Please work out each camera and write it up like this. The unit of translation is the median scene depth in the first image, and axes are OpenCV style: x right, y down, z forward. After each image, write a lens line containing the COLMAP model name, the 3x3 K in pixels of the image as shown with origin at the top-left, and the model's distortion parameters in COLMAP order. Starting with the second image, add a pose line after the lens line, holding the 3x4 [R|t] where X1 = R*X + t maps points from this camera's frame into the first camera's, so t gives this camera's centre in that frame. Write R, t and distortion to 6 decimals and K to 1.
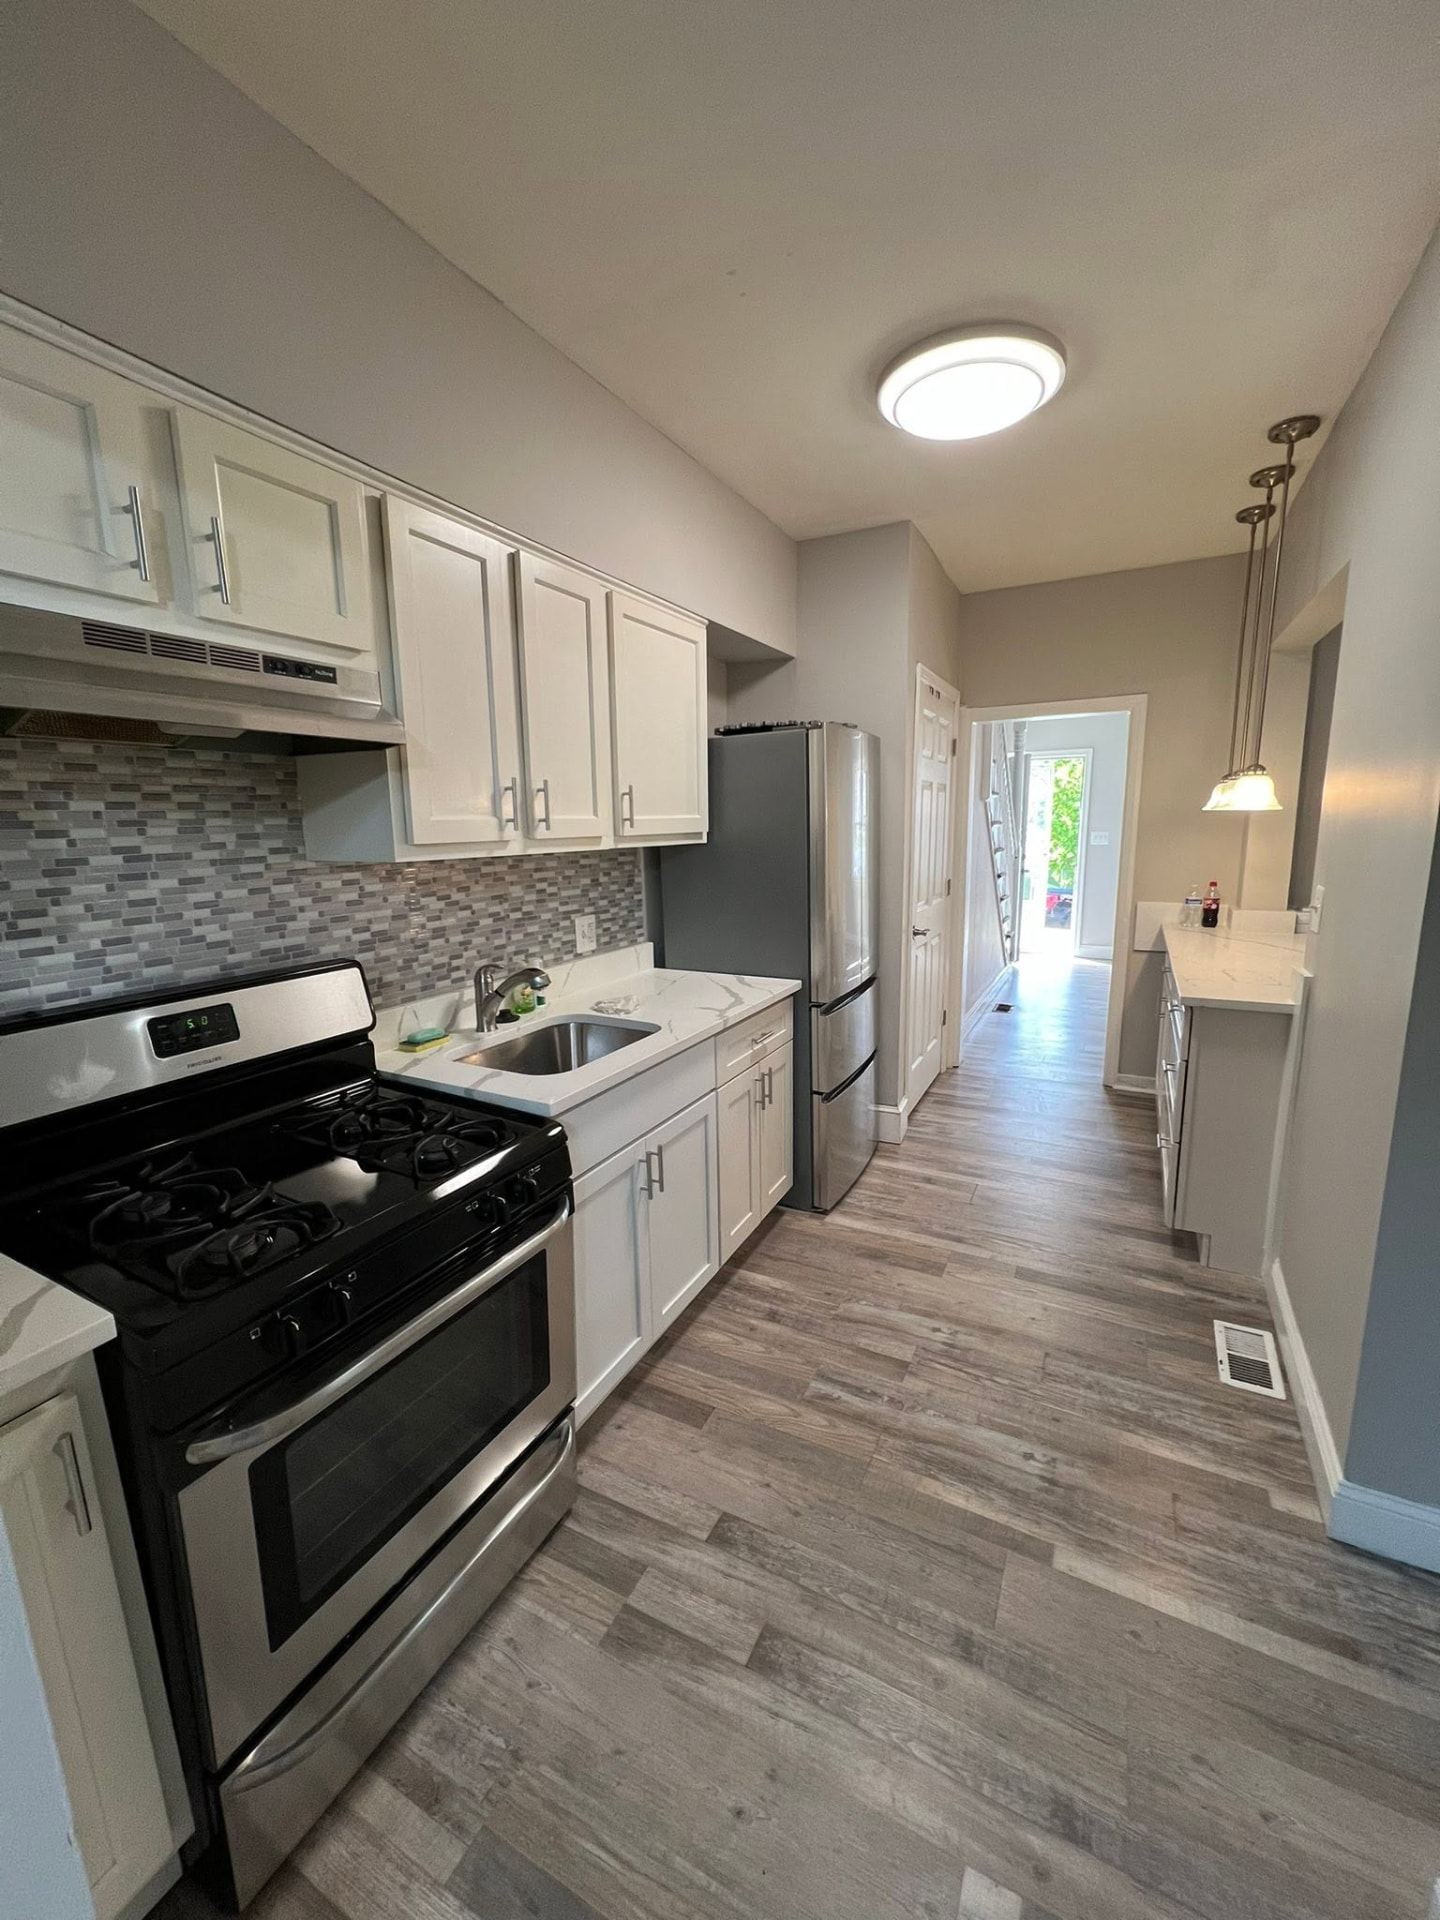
lens RADIAL K [[770.1, 0, 722.1], [0, 770.1, 957.5], [0, 0, 1]] dist [-0.001291, -0.001562]
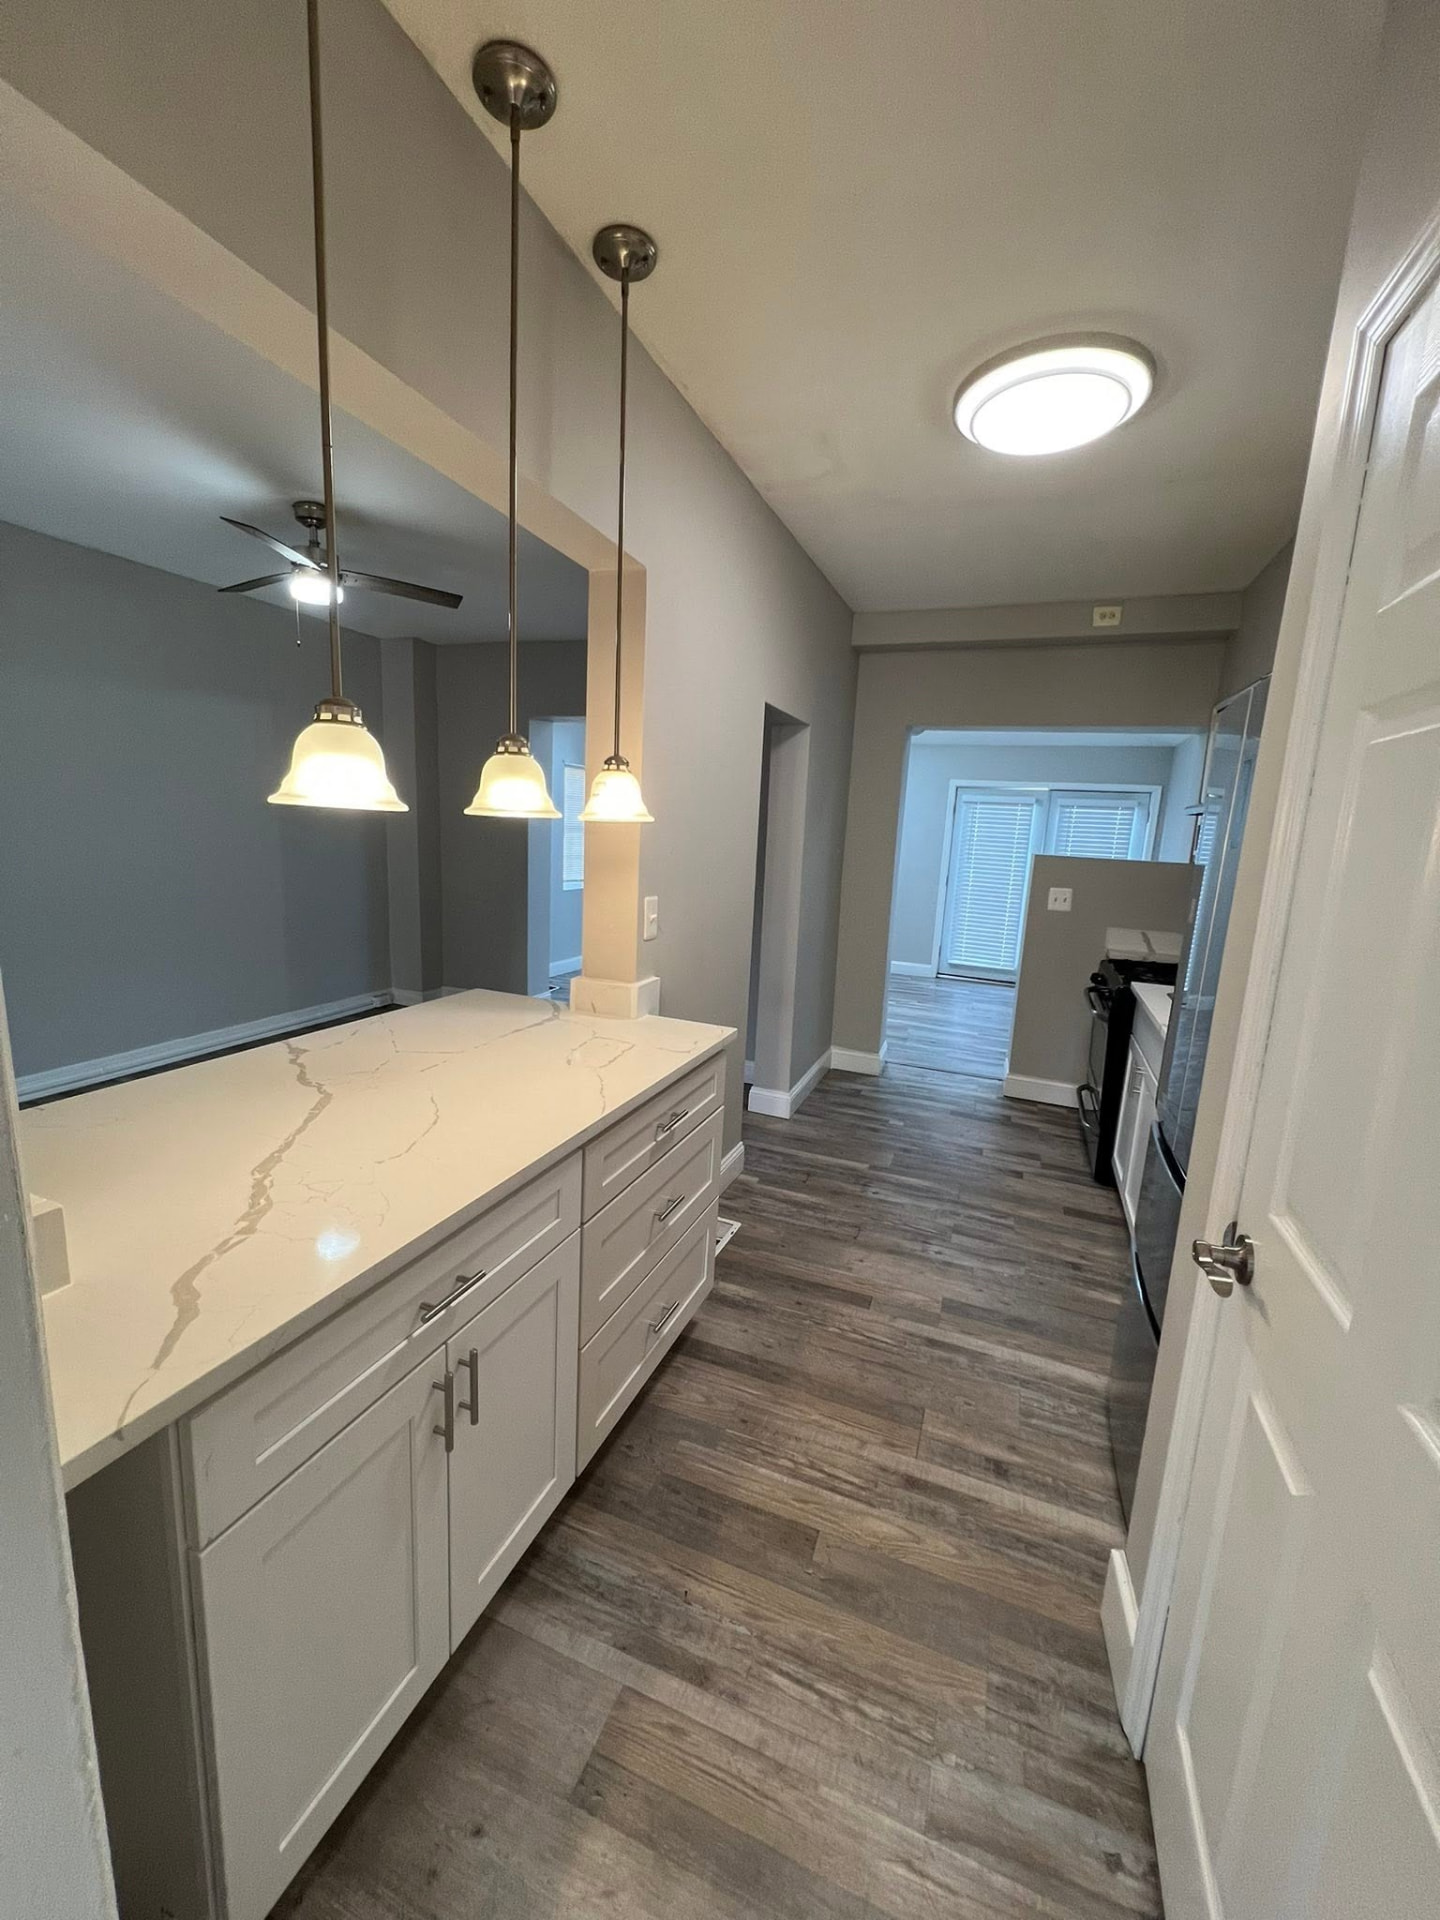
lens RADIAL K [[770.1, 0, 722.5], [0, 770.1, 959.9], [0, 0, 1]] dist [-0.001291, -0.001562]
pose [[-0.993777, -0.005237, -0.111267, 0.824678], [-0.042670, 0.940598, 0.336831, -0.387587], [0.102894, 0.339482, -0.934968, 2.119943]]
